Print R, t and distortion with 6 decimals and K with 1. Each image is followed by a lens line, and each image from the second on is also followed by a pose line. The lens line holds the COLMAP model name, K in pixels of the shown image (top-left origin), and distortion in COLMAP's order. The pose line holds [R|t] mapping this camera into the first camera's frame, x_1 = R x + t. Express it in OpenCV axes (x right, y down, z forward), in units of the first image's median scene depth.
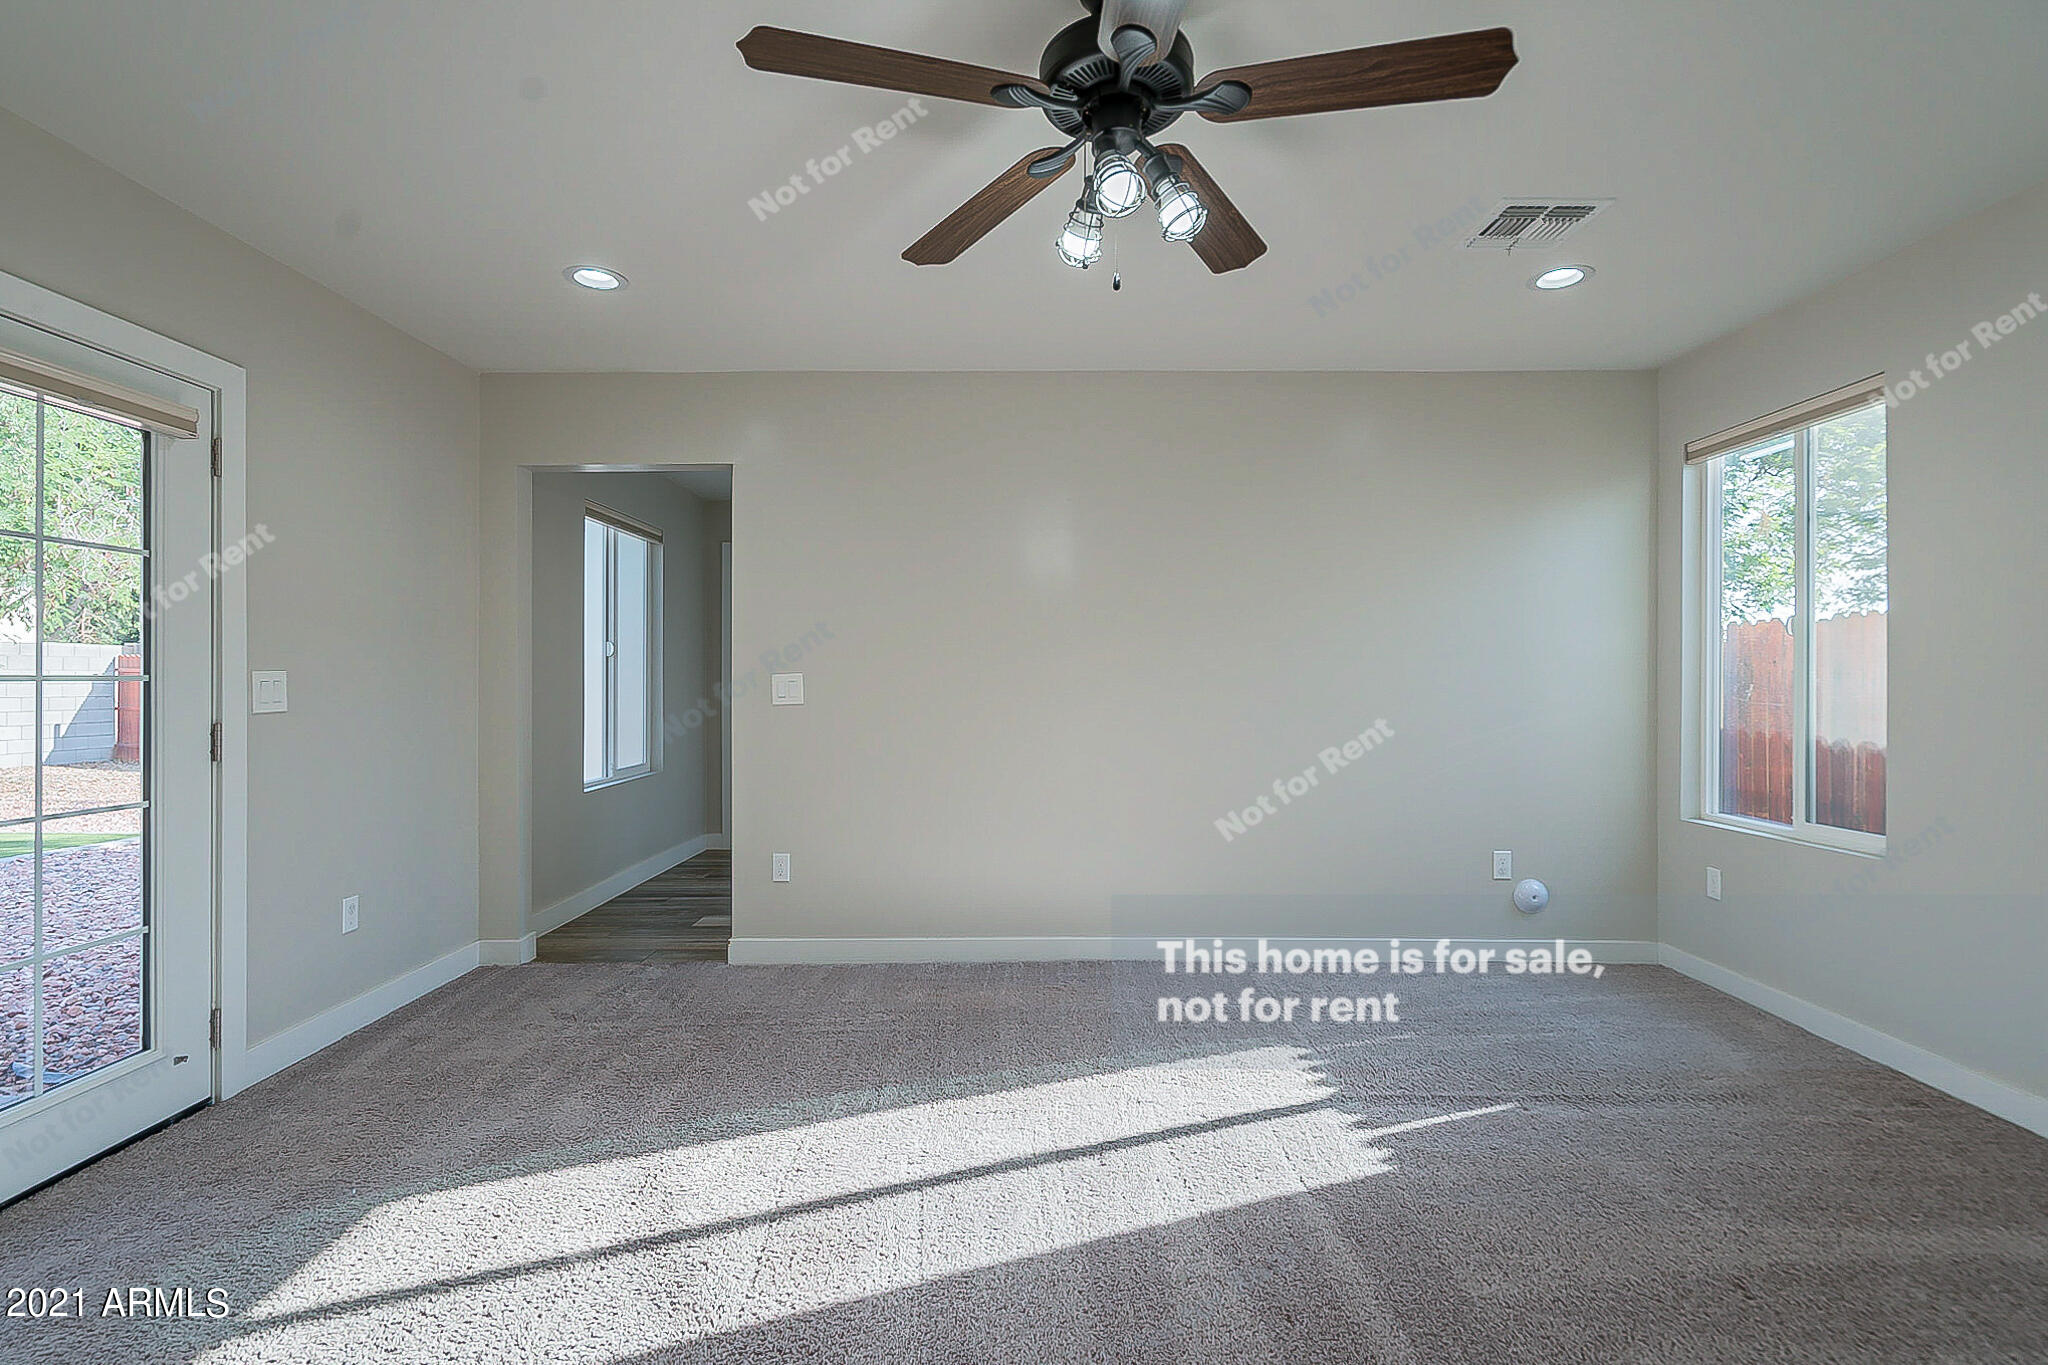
lens RADIAL K [[959.8, 0, 1012.3], [0, 959.8, 681.8], [0, 0, 1]] dist [-0.006563, 0.001141]
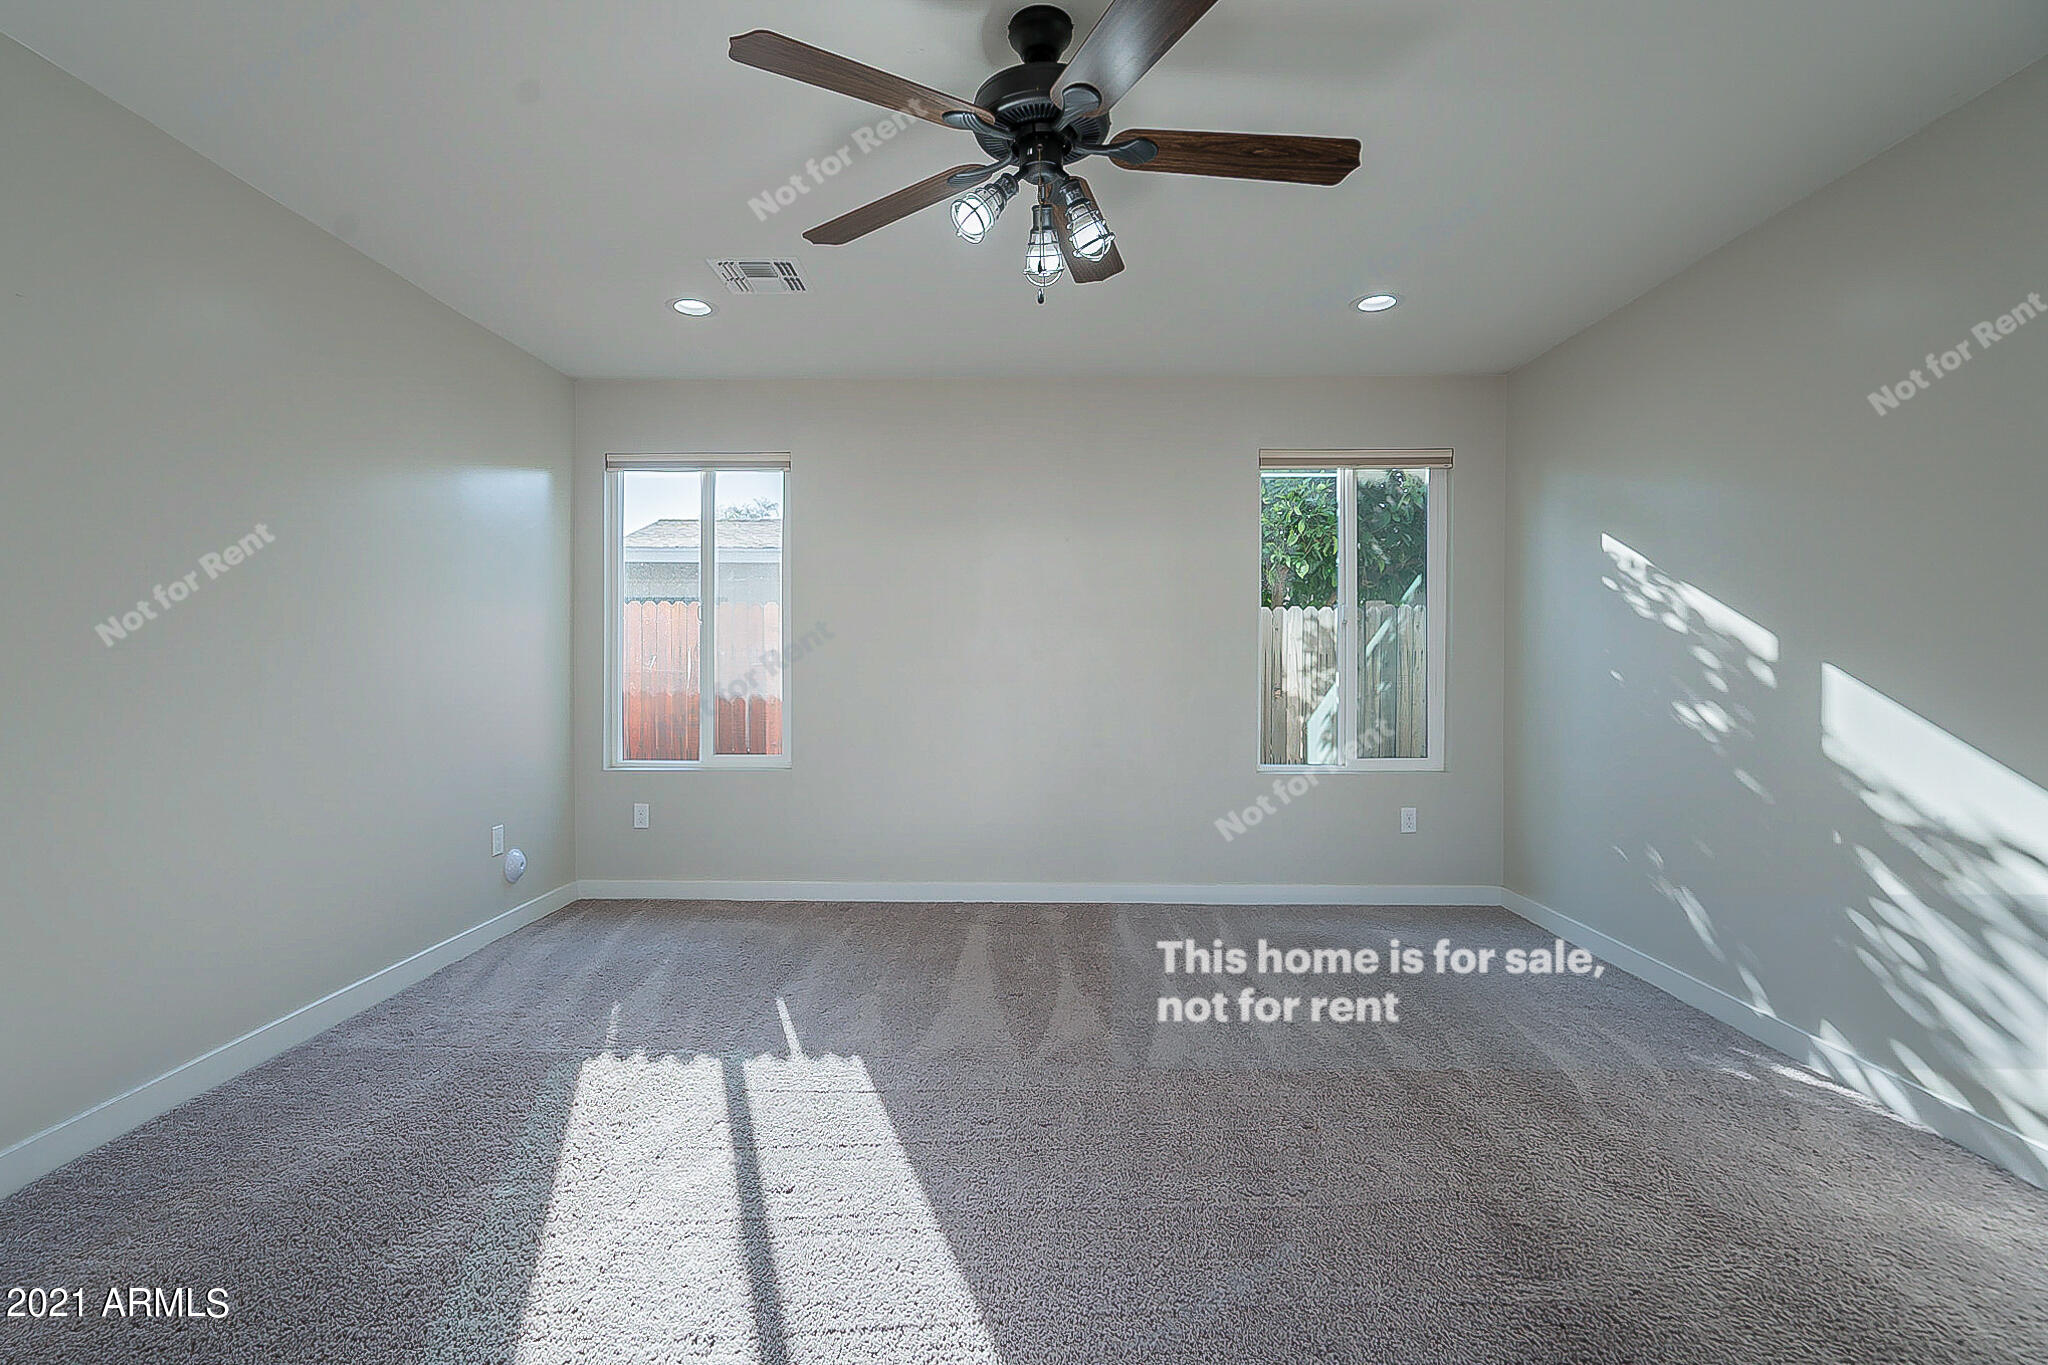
lens RADIAL K [[959.8, 0, 1014.3], [0, 959.8, 669.6], [0, 0, 1]] dist [-0.006563, 0.001141]
pose [[-0.017214, -0.012278, 0.999776, -0.599971], [0.001306, 0.999923, 0.012302, 0.006311], [-0.999851, 0.001517, -0.017197, 0.614247]]
